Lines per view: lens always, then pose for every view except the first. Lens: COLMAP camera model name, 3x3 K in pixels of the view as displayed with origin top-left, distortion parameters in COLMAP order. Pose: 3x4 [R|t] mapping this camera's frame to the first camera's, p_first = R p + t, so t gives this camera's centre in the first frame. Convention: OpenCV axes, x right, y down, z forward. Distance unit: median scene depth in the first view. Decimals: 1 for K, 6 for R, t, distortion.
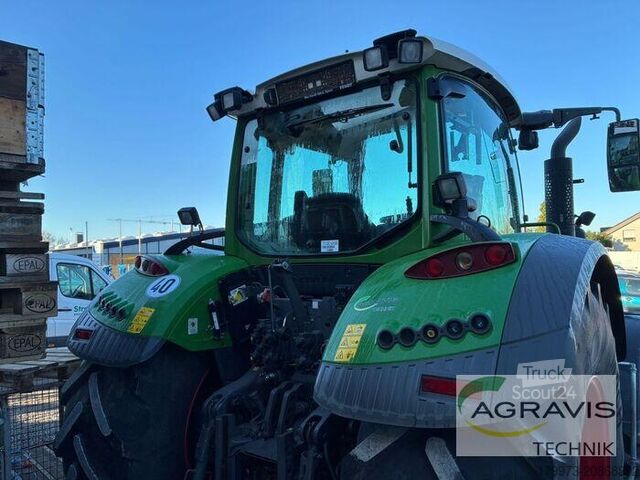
lens RADIAL K [[478.4, 0, 313.9], [0, 478.4, 246.7], [0, 0, 1]] dist [0.053704, -0.051863]
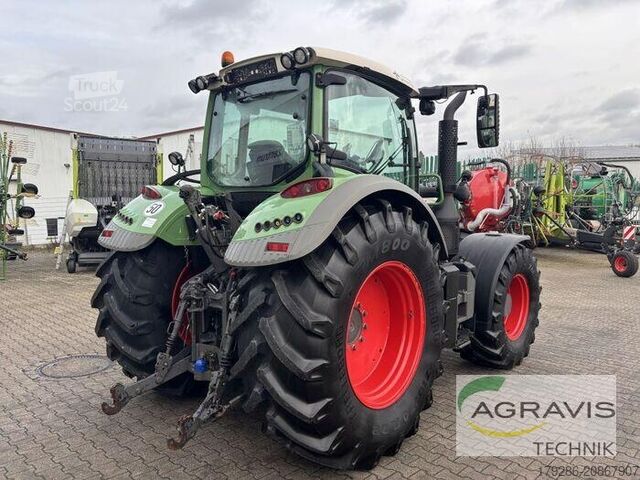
lens RADIAL K [[478.4, 0, 322.0], [0, 478.4, 235.5], [0, 0, 1]] dist [0.053704, -0.051863]
pose [[0.998244, 0.025767, -0.053336, 0.321680], [-0.020886, 0.995711, 0.090127, 0.031973], [0.055430, -0.088854, 0.994501, -0.554342]]
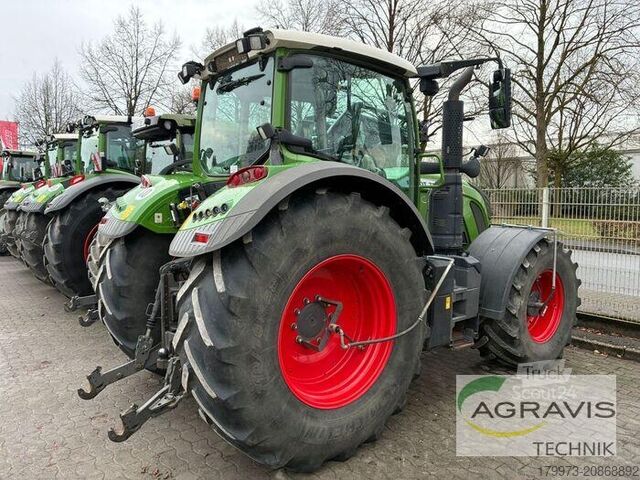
lens RADIAL K [[478.4, 0, 325.0], [0, 478.4, 228.1], [0, 0, 1]] dist [0.053704, -0.051863]
pose [[0.970379, 0.035381, -0.238984, 0.688784], [-0.010818, 0.994589, 0.103321, 0.022553], [0.241347, -0.097676, 0.965511, -0.428916]]
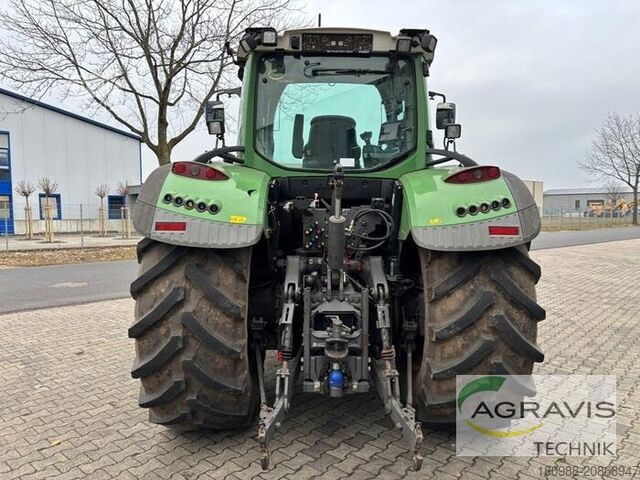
lens RADIAL K [[478.4, 0, 321.3], [0, 478.4, 241.8], [0, 0, 1]] dist [0.053704, -0.051863]
pose [[0.795843, -0.018032, 0.605235, -0.915380], [-0.045239, 0.994992, 0.089131, 0.105655], [-0.603811, -0.098314, 0.791041, -0.110227]]
